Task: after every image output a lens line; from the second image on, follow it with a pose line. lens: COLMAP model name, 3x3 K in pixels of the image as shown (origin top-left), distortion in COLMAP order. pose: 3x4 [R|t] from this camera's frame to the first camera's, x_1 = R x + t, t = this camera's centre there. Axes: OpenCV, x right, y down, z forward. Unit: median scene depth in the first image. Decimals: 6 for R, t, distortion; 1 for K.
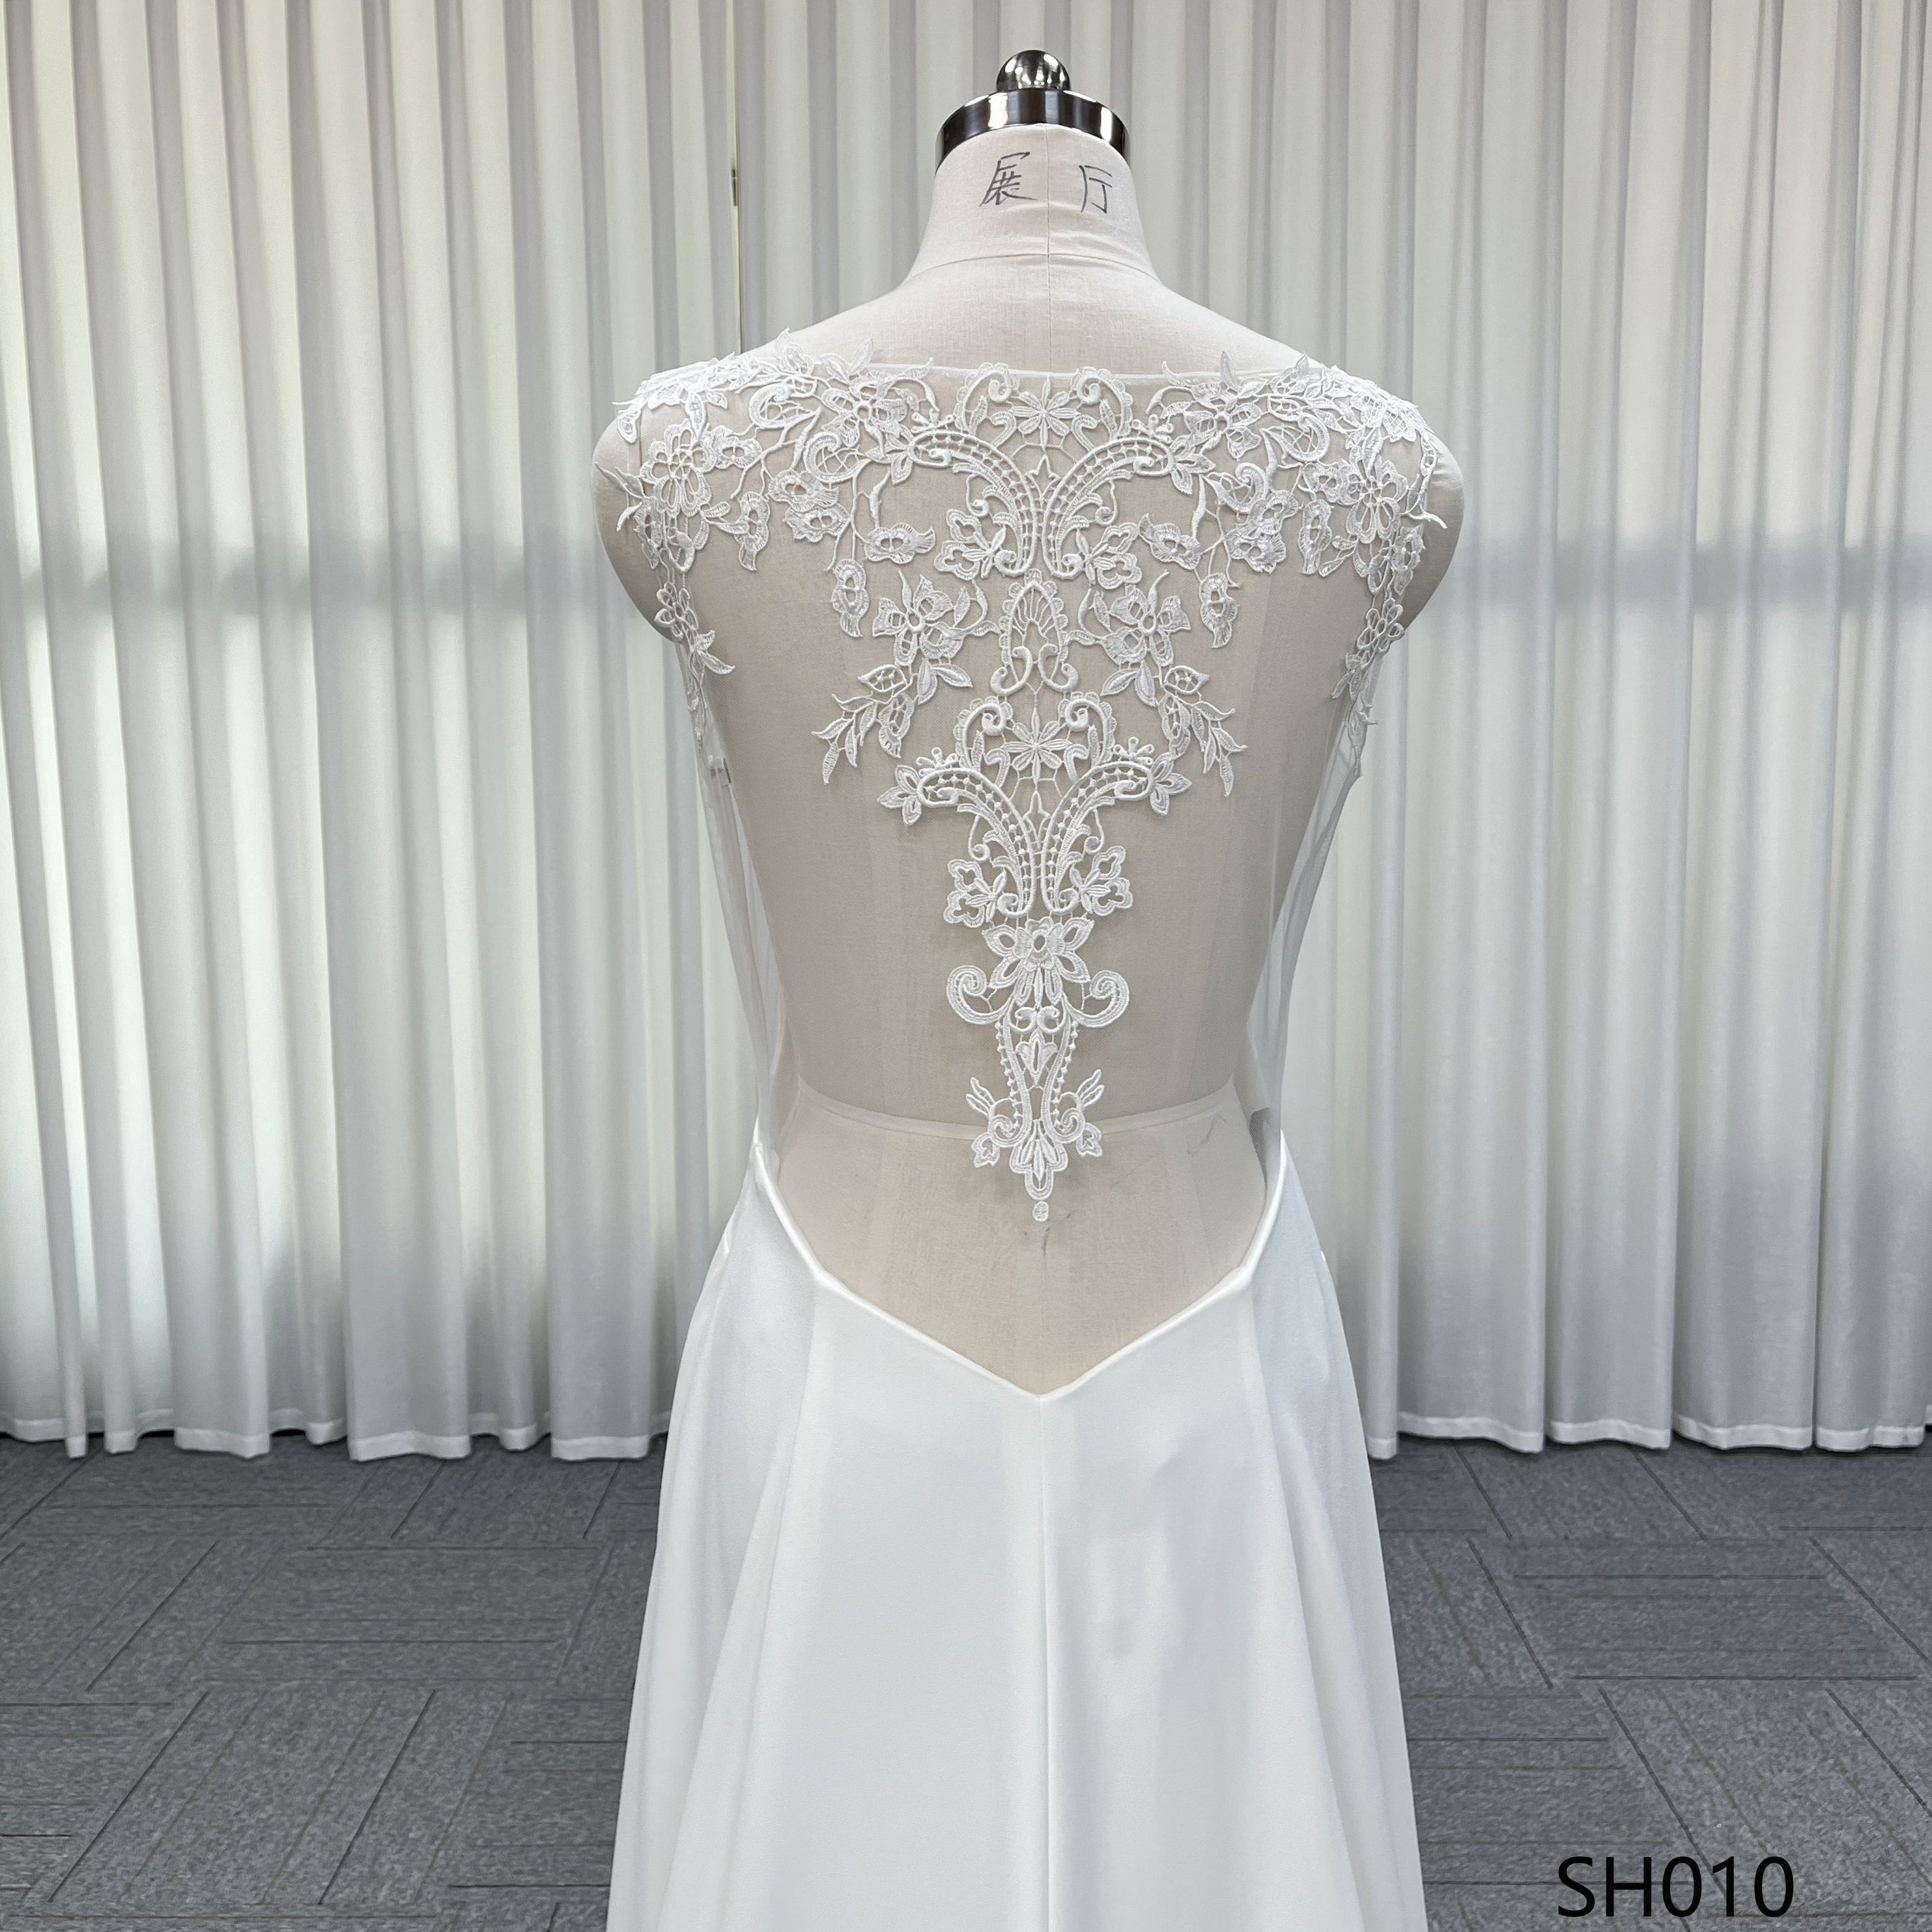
lens RADIAL K [[2006.2, 0, 993.2], [0, 2006.2, 989.0], [0, 0, 1]] dist [0.057791, -0.112230]
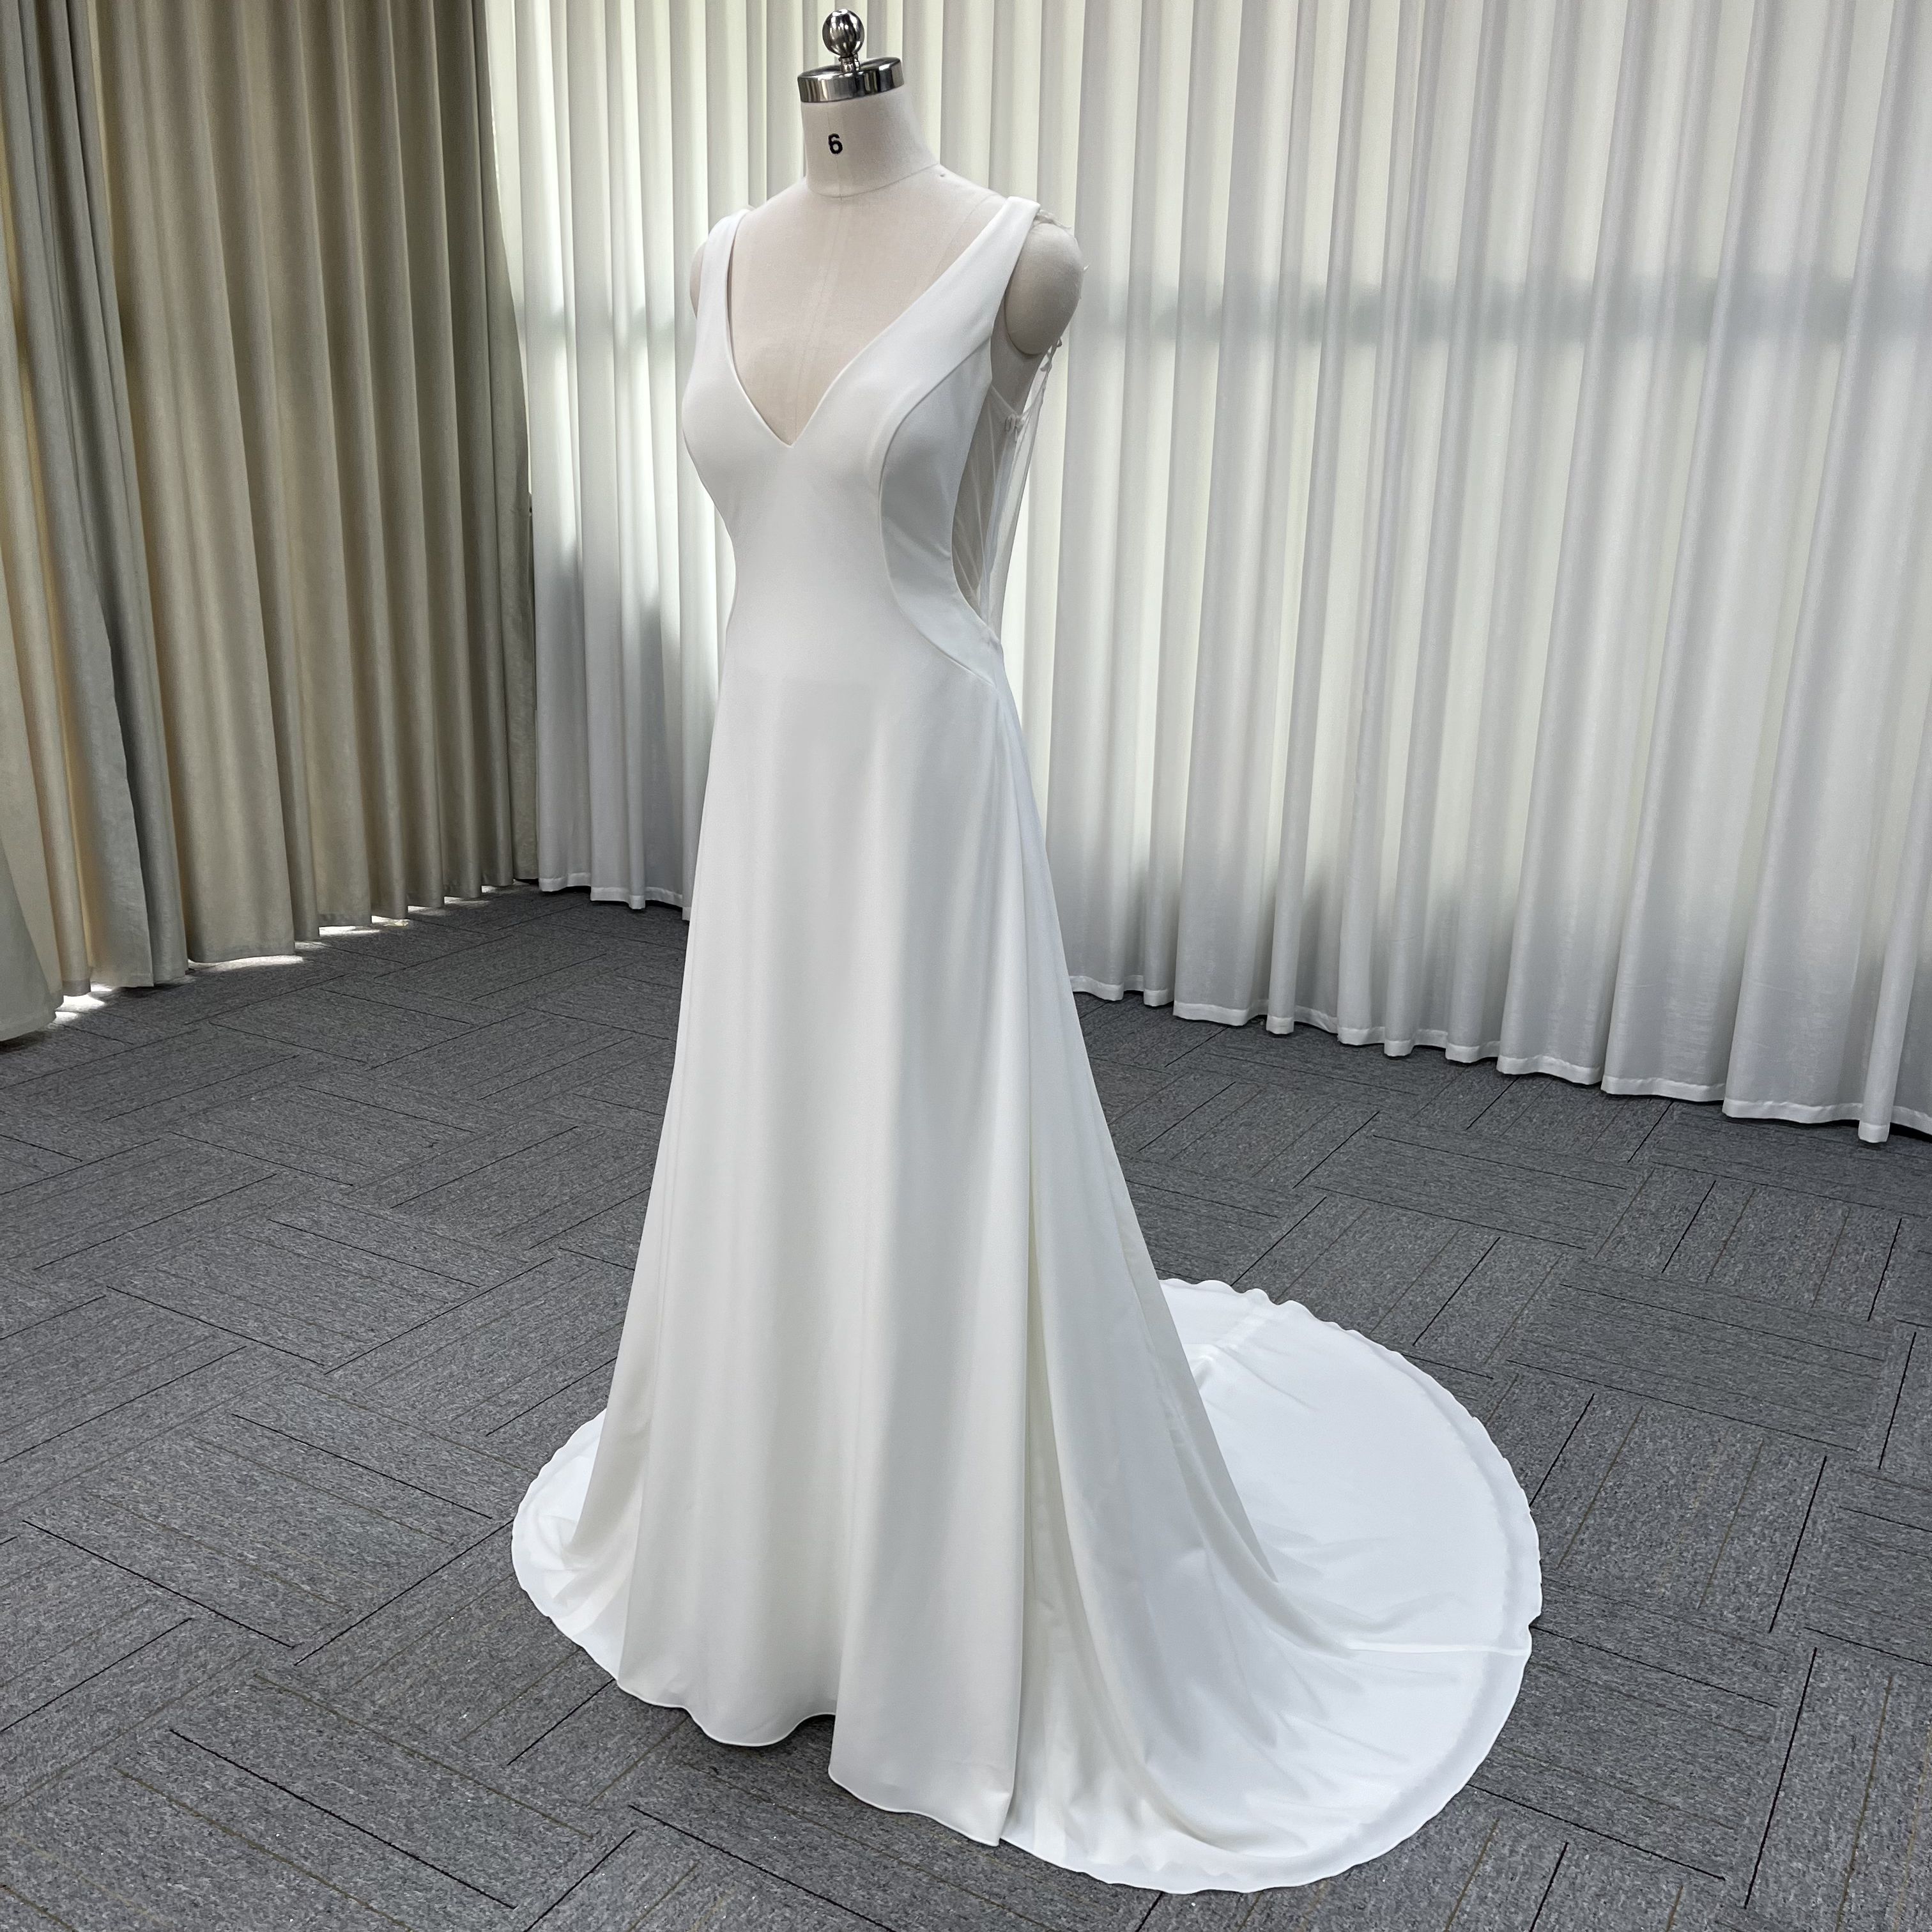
lens RADIAL K [[1949.8, 0, 971.5], [0, 1949.8, 967.5], [0, 0, 1]] dist [0.033324, -0.023820]
pose [[0.861774, 0.162459, -0.480576, 1.128763], [-0.103085, 0.983650, 0.147669, 0.127408], [0.496708, -0.077717, 0.864431, -0.638863]]
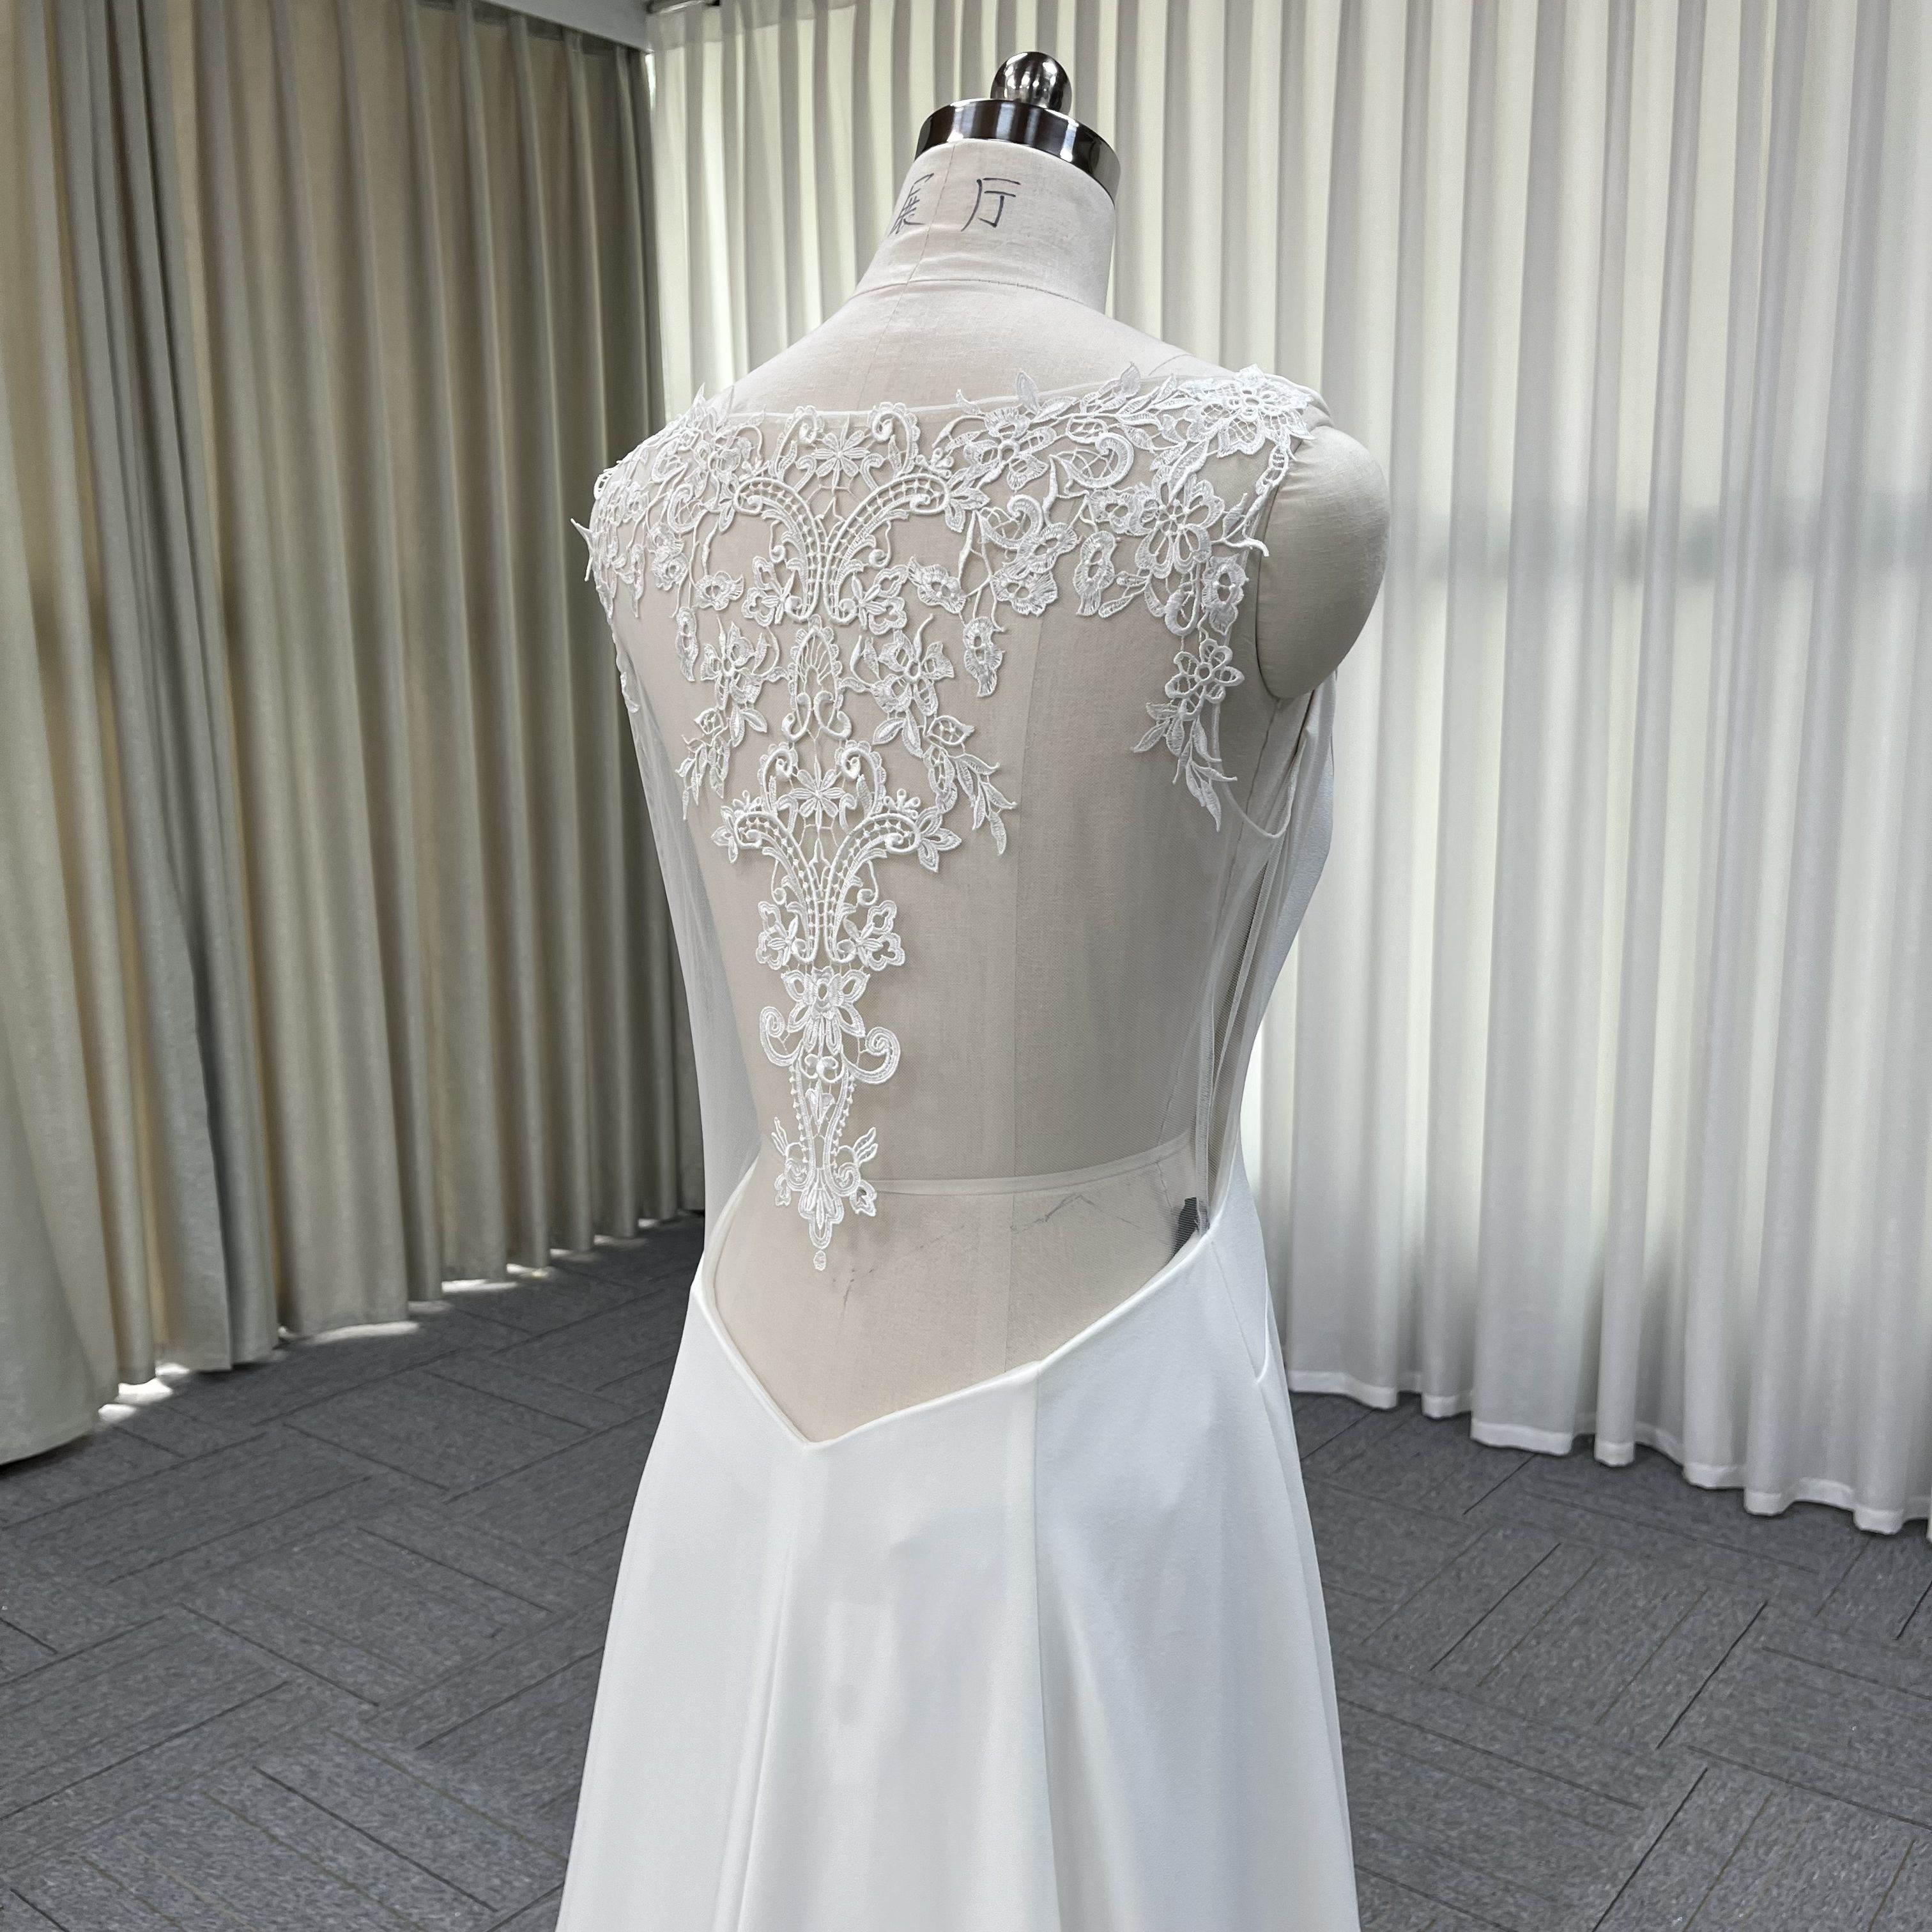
lens RADIAL K [[1960.3, 0, 986.7], [0, 1960.3, 977.2], [0, 0, 1]] dist [0.097198, -0.158154]
pose [[0.792644, 0.100720, -0.601308, 0.669444], [-0.087448, 0.994844, 0.051363, -0.086971], [0.603381, 0.011871, 0.797365, 0.276217]]
